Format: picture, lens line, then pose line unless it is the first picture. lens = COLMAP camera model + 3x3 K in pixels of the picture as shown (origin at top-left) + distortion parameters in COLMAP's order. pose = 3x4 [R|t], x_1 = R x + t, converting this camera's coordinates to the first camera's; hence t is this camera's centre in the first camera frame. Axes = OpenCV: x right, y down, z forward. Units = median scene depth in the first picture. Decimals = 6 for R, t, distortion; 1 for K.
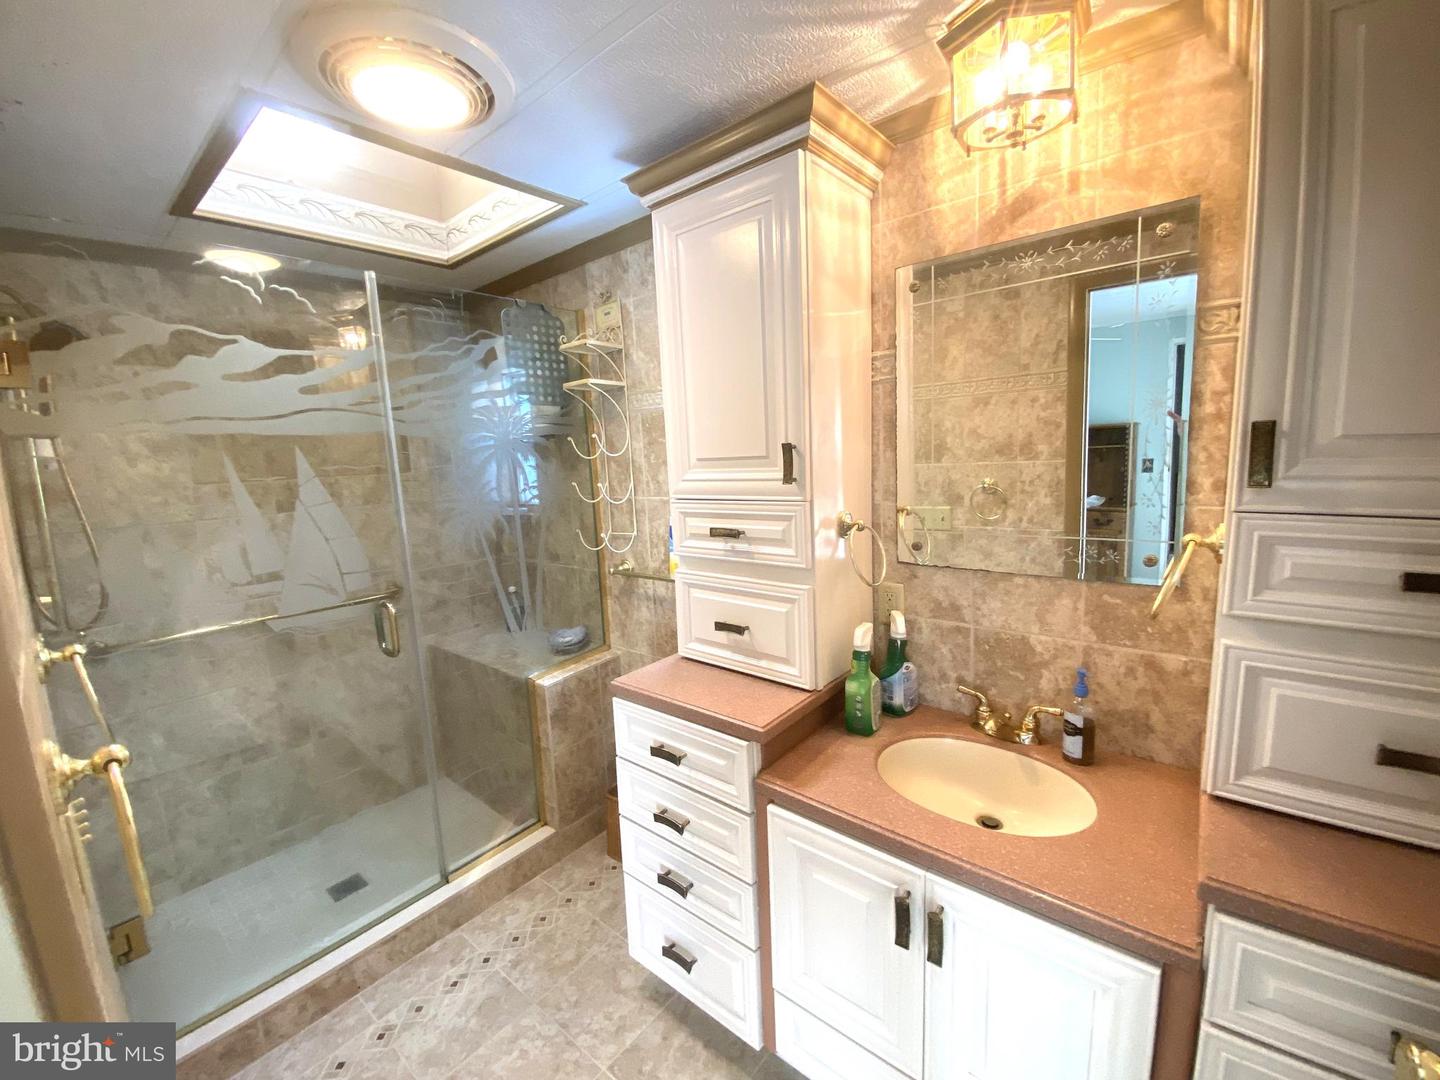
lens RADIAL K [[578.2, 0, 720.0], [0, 578.2, 540.0], [0, 0, 1]] dist [-0.039729, -0.000086]
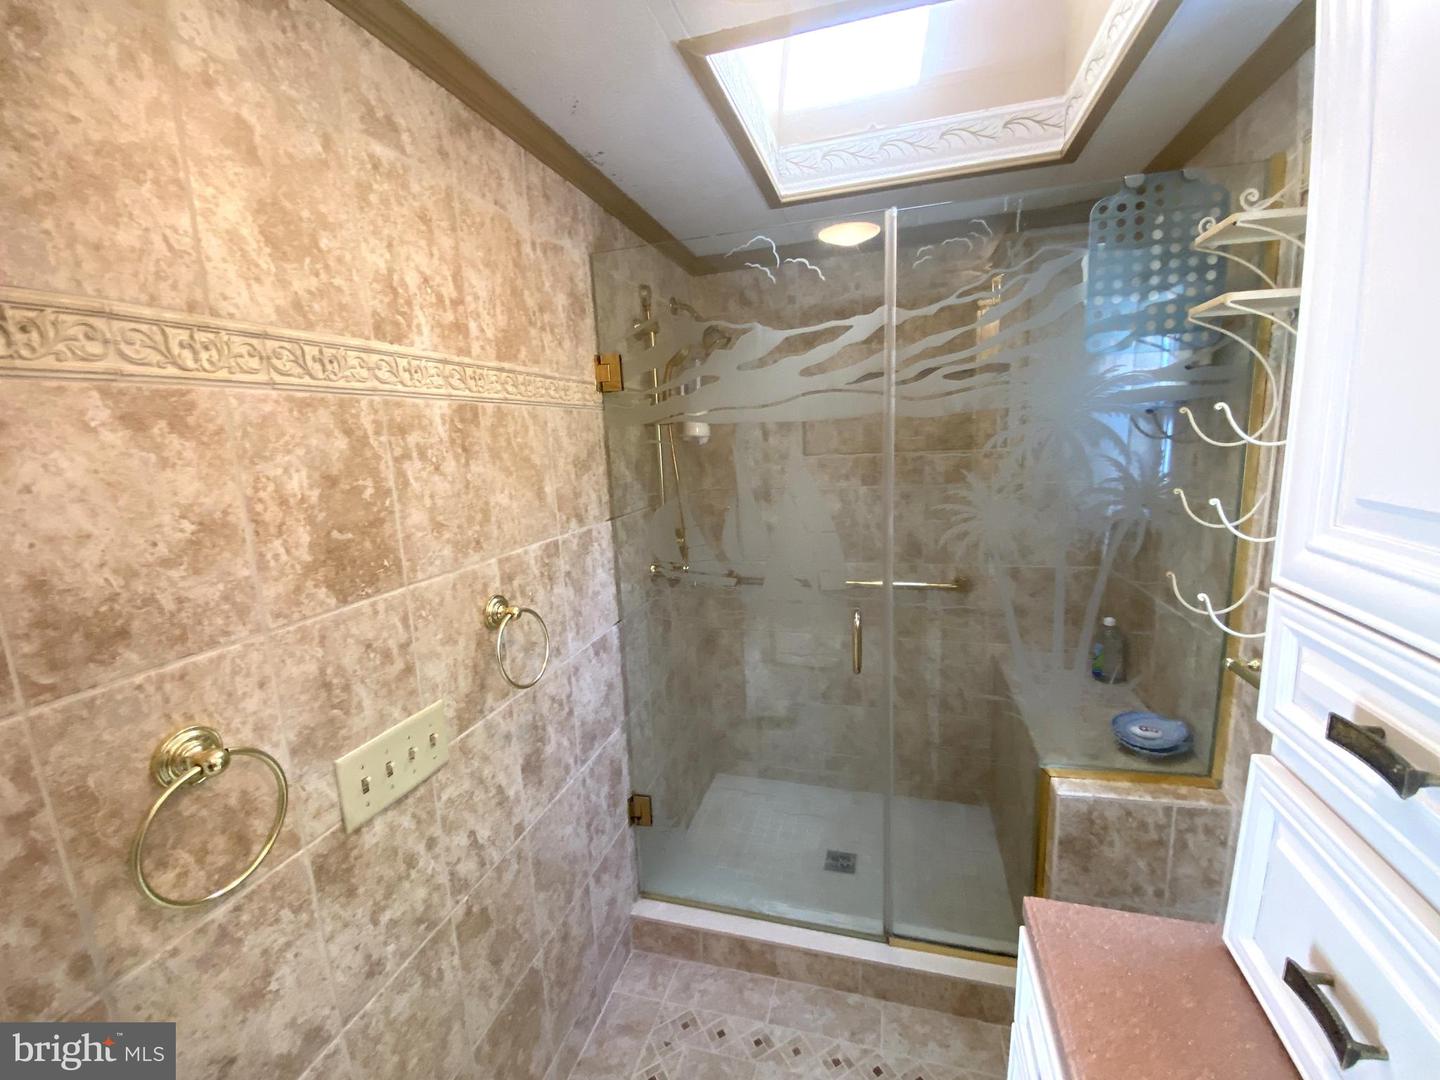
lens RADIAL K [[575.0, 0, 720.0], [0, 575.0, 540.0], [0, 0, 1]] dist [-0.018770, -0.000175]
pose [[0.394138, 0.184673, -0.900306, 0.079177], [-0.100848, 0.982379, 0.157359, -0.102030], [0.913501, 0.028773, 0.405817, 0.397533]]
